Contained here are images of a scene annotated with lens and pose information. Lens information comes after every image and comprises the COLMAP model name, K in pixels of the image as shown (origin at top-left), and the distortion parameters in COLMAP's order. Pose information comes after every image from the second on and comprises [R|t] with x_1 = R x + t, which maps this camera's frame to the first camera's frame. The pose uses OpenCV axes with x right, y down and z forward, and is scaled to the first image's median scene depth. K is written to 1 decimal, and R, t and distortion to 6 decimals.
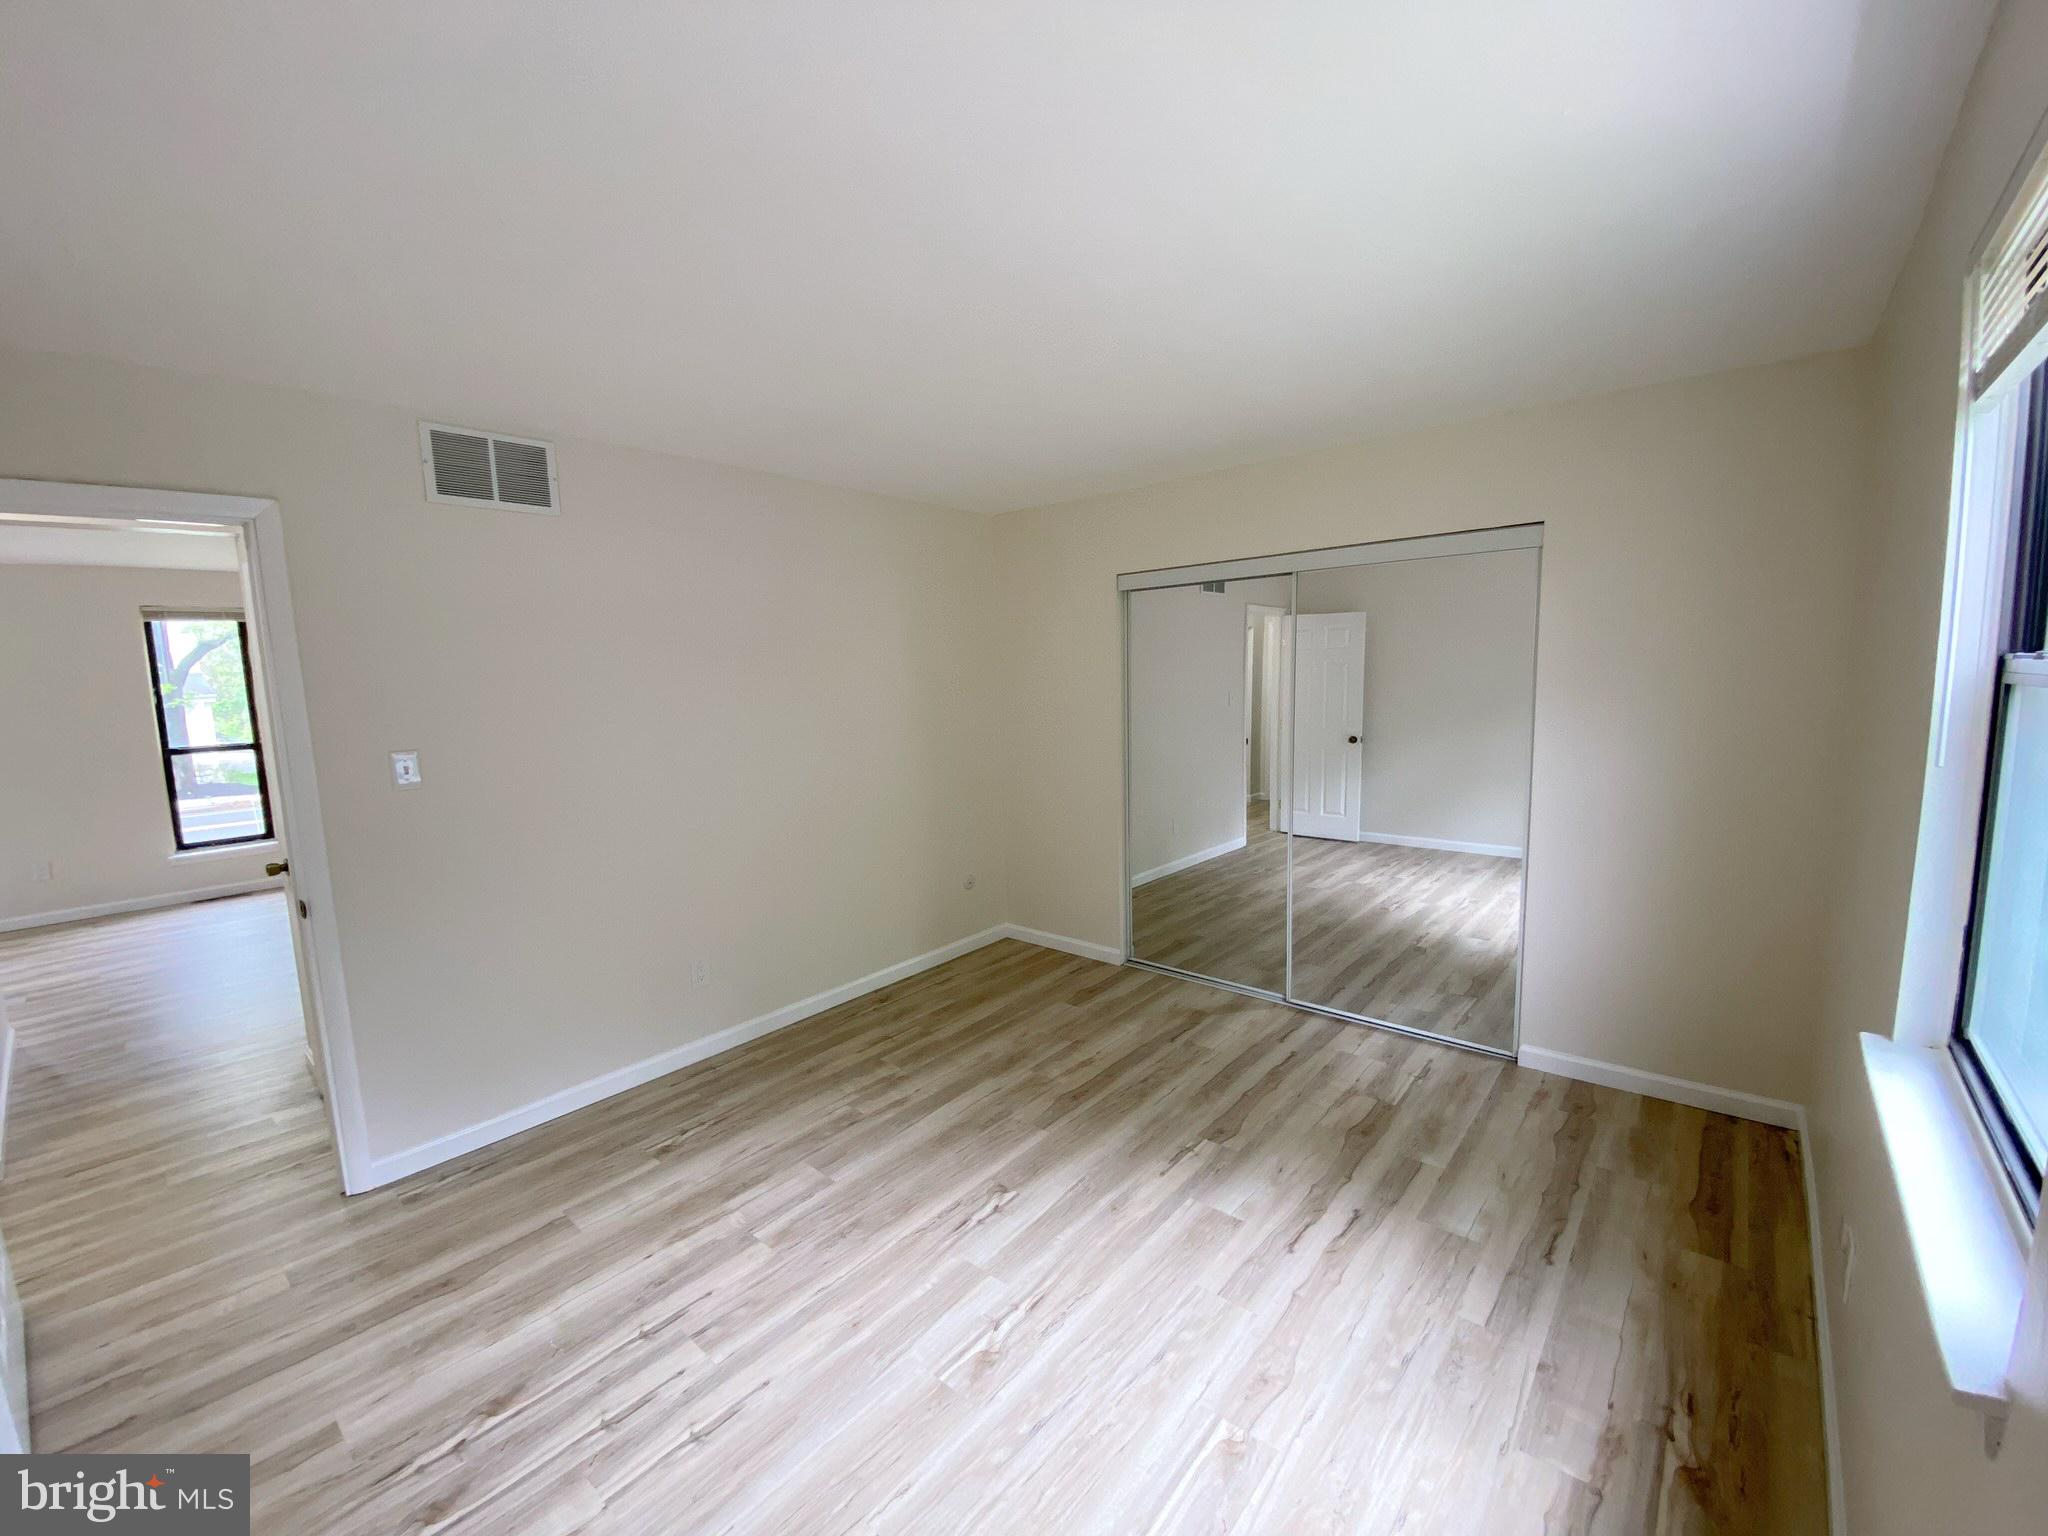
lens RADIAL K [[839.6, 0, 1029.4], [0, 839.6, 775.5], [0, 0, 1]] dist [-0.018289, -0.001831]
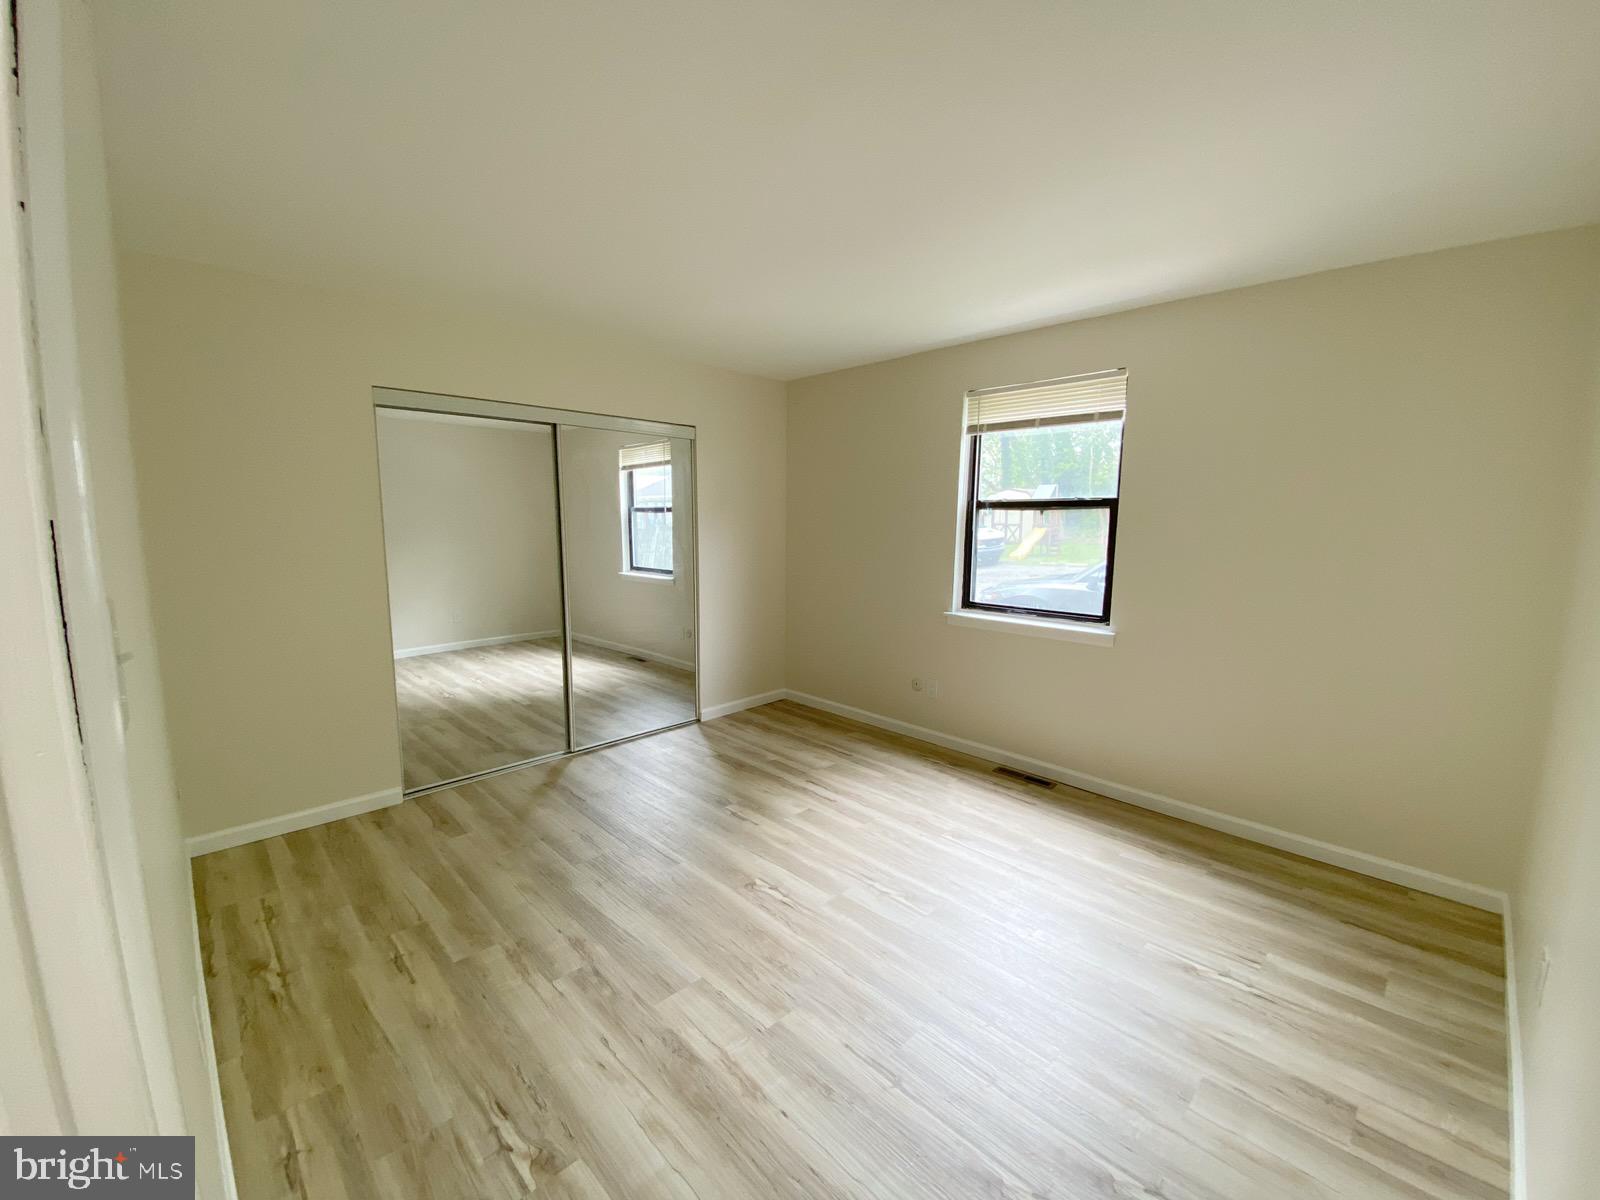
lens RADIAL K [[655.9, 0, 800.0], [0, 655.9, 590.3], [0, 0, 1]] dist [-0.018289, -0.001831]
pose [[0.099620, -0.103765, 0.989600, -0.857011], [0.122321, 0.988281, 0.091313, -0.043496], [-0.987478, 0.111953, 0.111145, 0.648580]]
